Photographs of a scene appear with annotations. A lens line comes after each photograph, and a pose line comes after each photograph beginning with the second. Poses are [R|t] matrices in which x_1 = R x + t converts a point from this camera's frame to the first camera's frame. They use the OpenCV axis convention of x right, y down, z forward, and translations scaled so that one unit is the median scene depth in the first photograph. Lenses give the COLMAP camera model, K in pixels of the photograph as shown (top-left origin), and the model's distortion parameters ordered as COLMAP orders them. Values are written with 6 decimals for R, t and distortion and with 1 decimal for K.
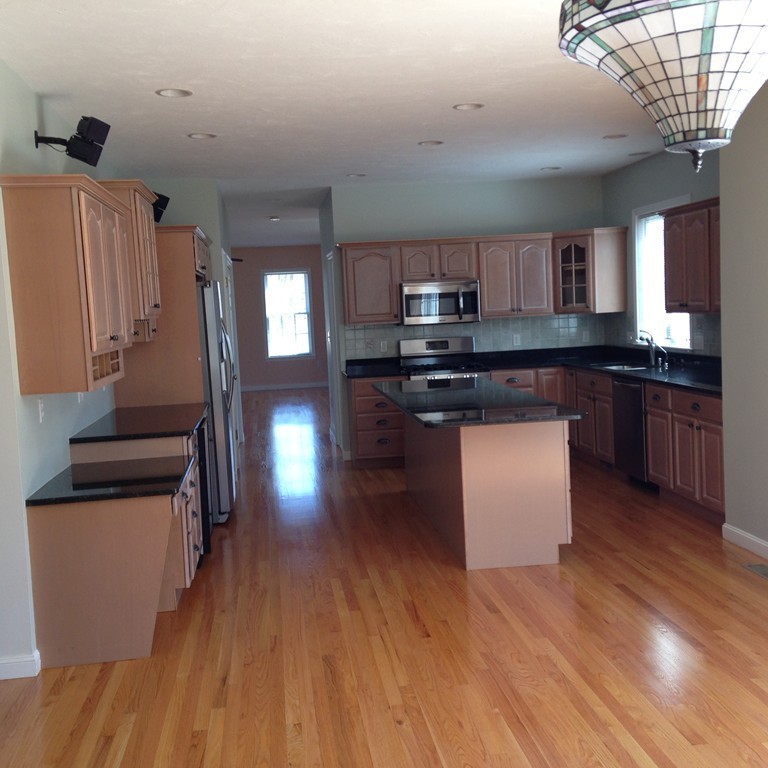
lens RADIAL K [[908.2, 0, 355.2], [0, 908.2, 375.1], [0, 0, 1]] dist [0.221380, -0.327424]
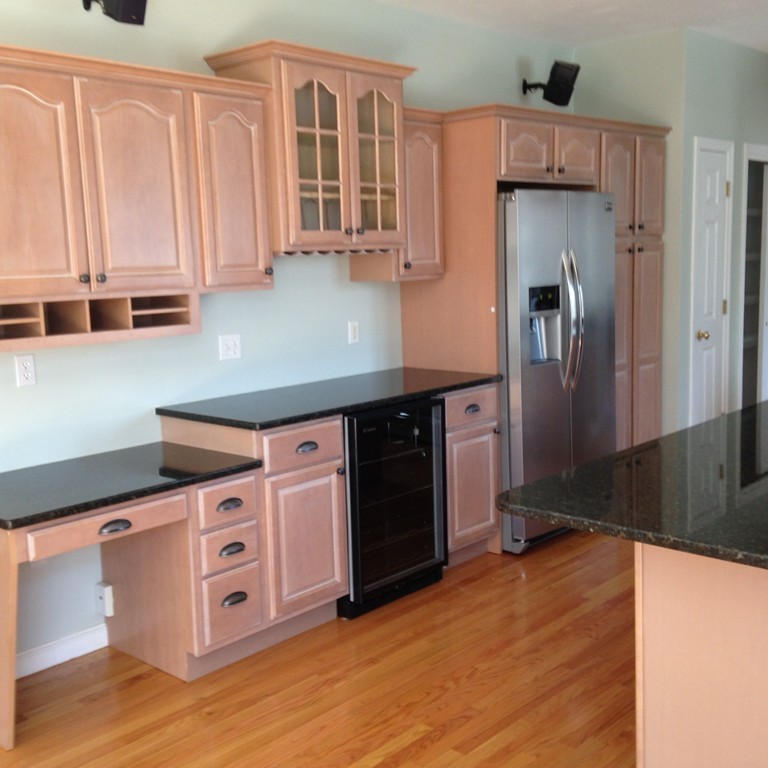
lens RADIAL K [[922.0, 0, 384.0], [0, 922.0, 384.0], [0, 0, 1]] dist [0.209290, -0.393388]
pose [[0.659719, 0.138524, -0.738636, 0.220568], [-0.061065, 0.989496, 0.131029, -0.036909], [0.749028, -0.041337, 0.661248, 0.373805]]
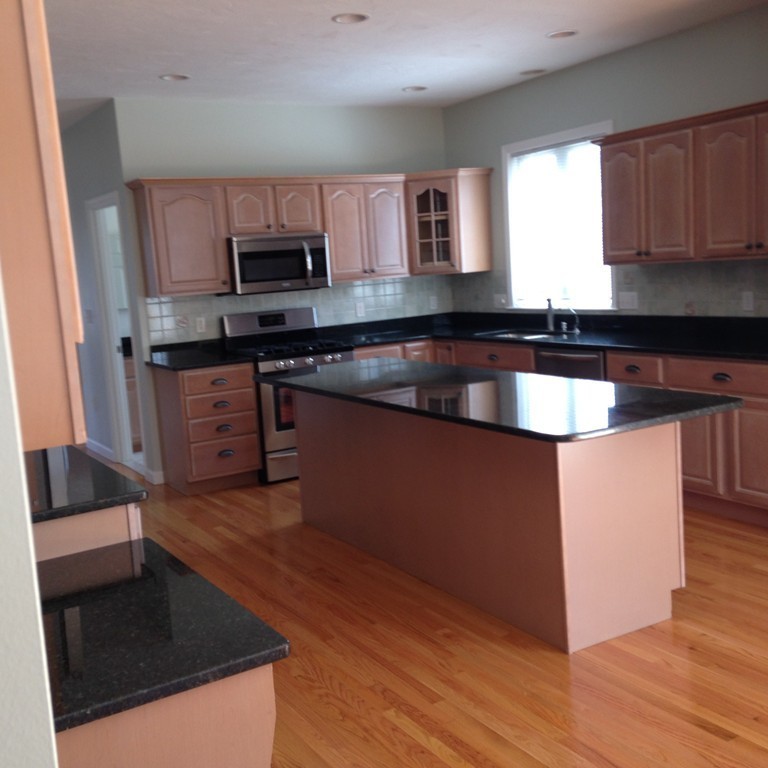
lens RADIAL K [[908.2, 0, 355.2], [0, 908.2, 375.1], [0, 0, 1]] dist [0.221380, -0.327424]
pose [[0.913285, -0.068143, 0.401581, -0.164367], [0.059300, 0.997646, 0.034425, -0.009371], [-0.402981, -0.007626, 0.915176, 0.285158]]
